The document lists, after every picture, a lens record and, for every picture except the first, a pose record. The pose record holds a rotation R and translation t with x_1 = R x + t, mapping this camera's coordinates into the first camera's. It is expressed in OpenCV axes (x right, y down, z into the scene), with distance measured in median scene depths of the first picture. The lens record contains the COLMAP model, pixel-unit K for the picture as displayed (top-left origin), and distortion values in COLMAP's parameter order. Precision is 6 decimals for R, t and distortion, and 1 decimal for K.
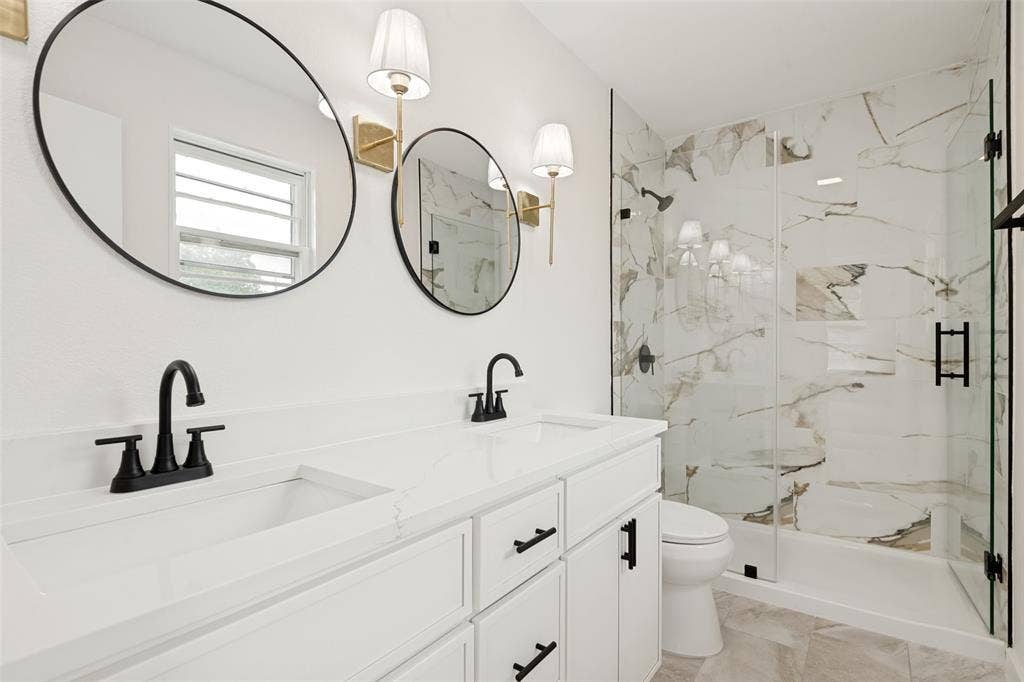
lens RADIAL K [[480.2, 0, 512.5], [0, 480.2, 340.8], [0, 0, 1]] dist [0.019954, -0.001630]
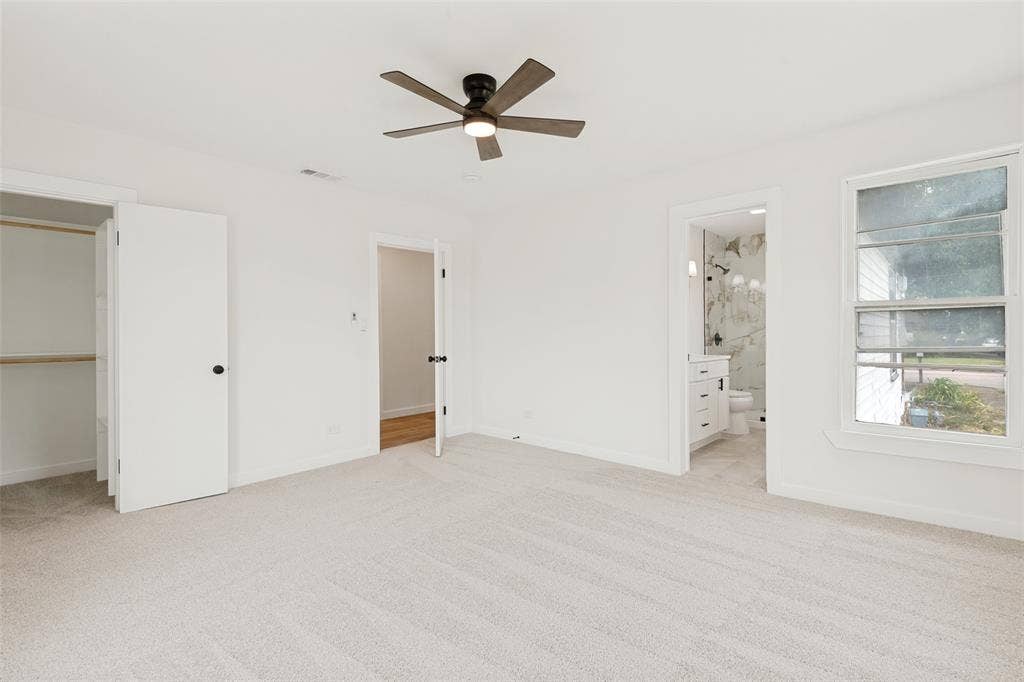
lens RADIAL K [[480.2, 0, 511.7], [0, 480.2, 332.5], [0, 0, 1]] dist [0.019954, -0.001630]
pose [[0.995901, -0.006143, -0.090247, -0.442685], [0.006632, 0.999965, 0.005121, -0.011471], [0.090212, -0.005698, 0.995906, -1.230772]]
